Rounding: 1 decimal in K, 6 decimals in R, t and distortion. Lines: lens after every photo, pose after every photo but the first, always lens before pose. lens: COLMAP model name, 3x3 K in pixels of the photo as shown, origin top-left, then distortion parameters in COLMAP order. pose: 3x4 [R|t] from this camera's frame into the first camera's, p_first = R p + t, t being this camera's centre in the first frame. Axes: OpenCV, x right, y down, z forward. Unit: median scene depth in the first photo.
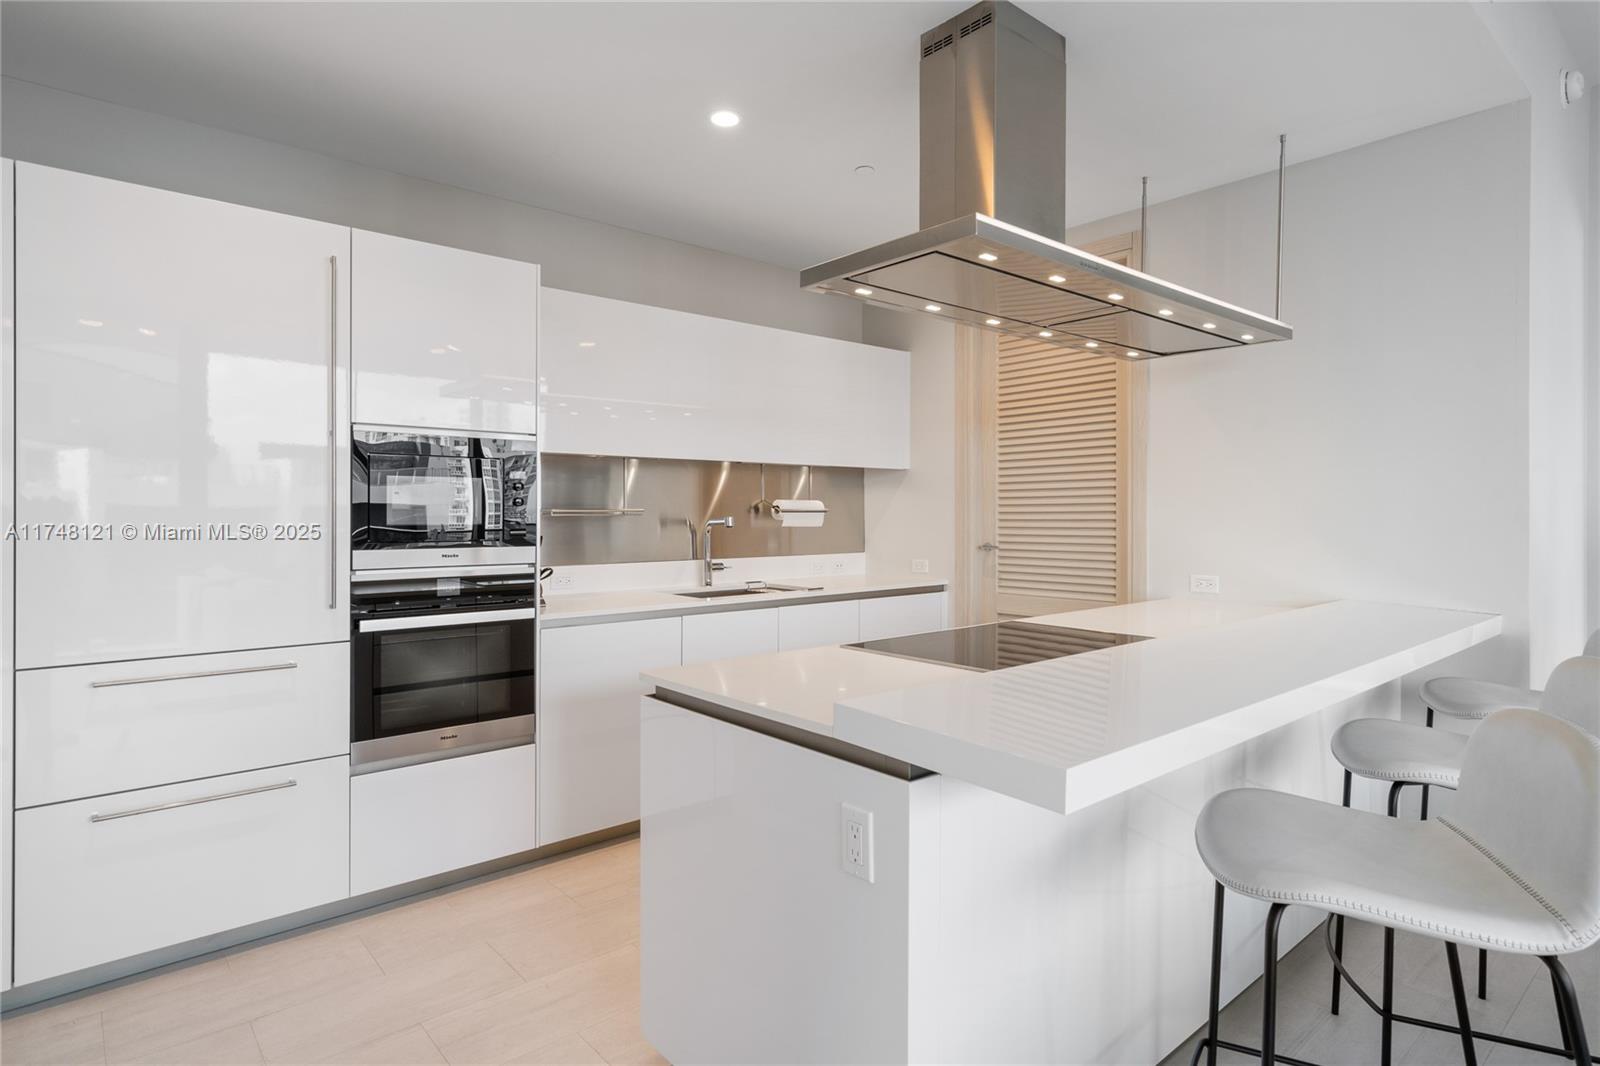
lens RADIAL K [[861.5, 0, 800.2], [0, 861.5, 522.2], [0, 0, 1]] dist [0.003509, 0.000669]
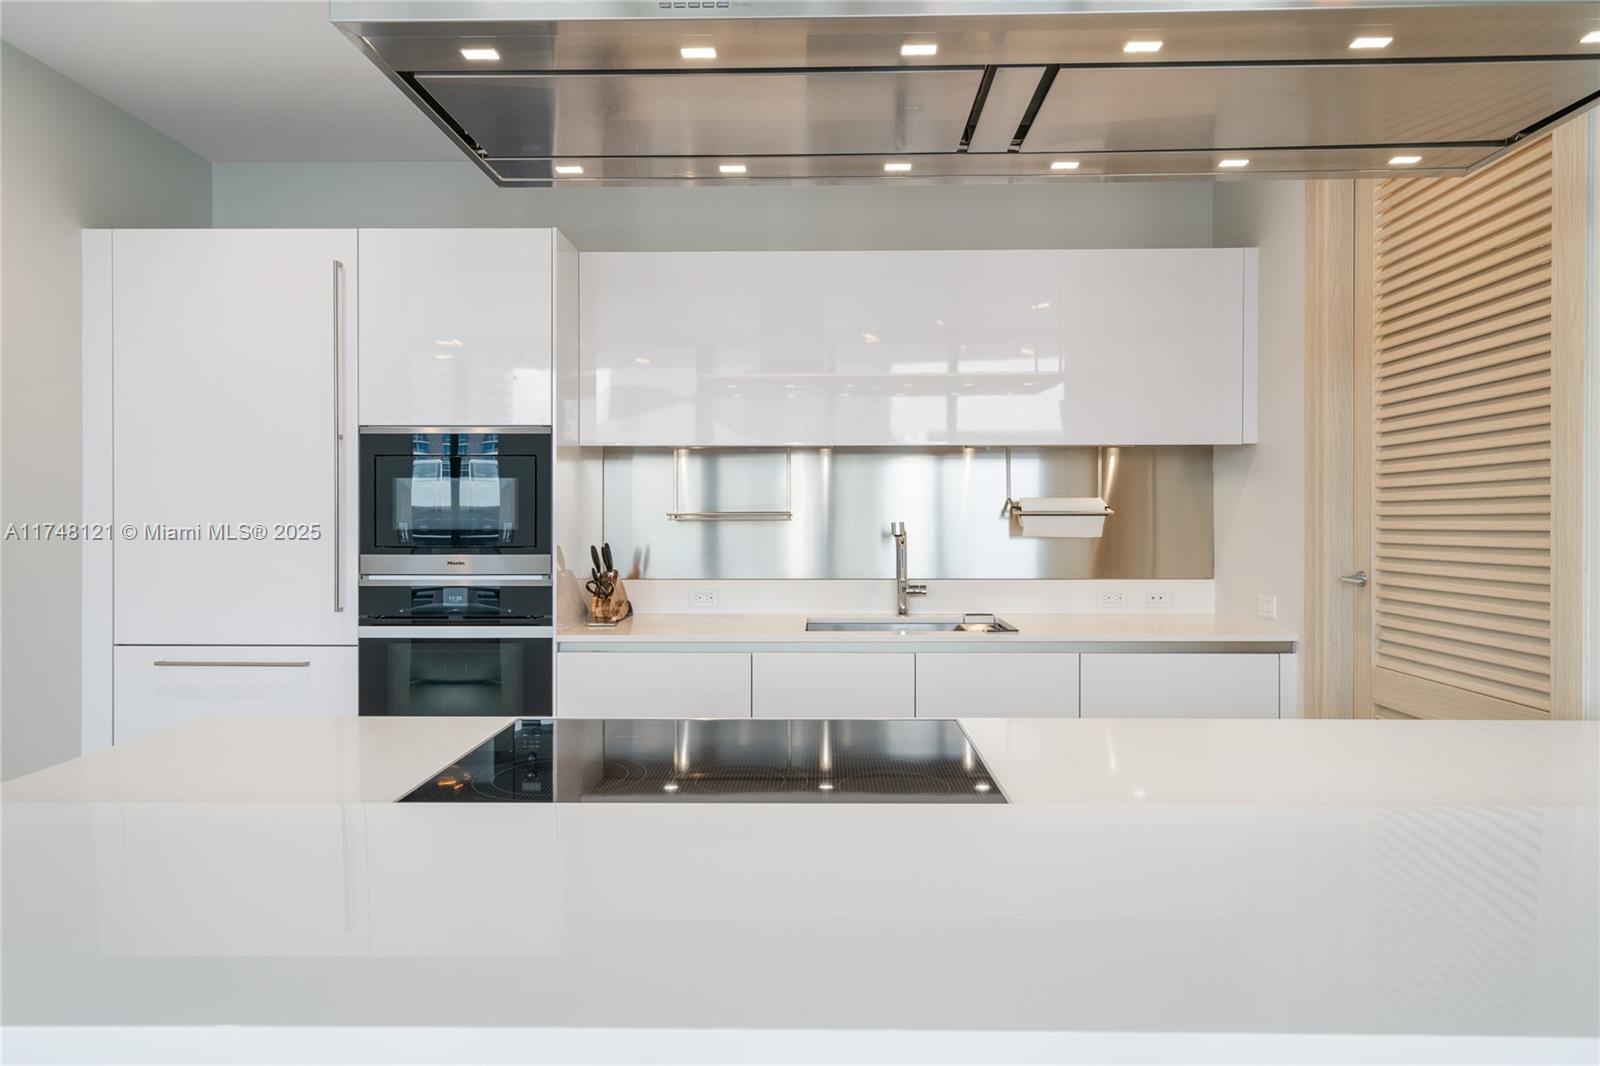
lens RADIAL K [[965.0, 0, 805.9], [0, 965.0, 526.5], [0, 0, 1]] dist [0.006662, 0.001330]
pose [[0.742846, 0.007251, -0.669423, 0.522777], [-0.007378, 0.999969, 0.002644, -0.005136], [0.669422, 0.002975, 0.742877, 0.448985]]
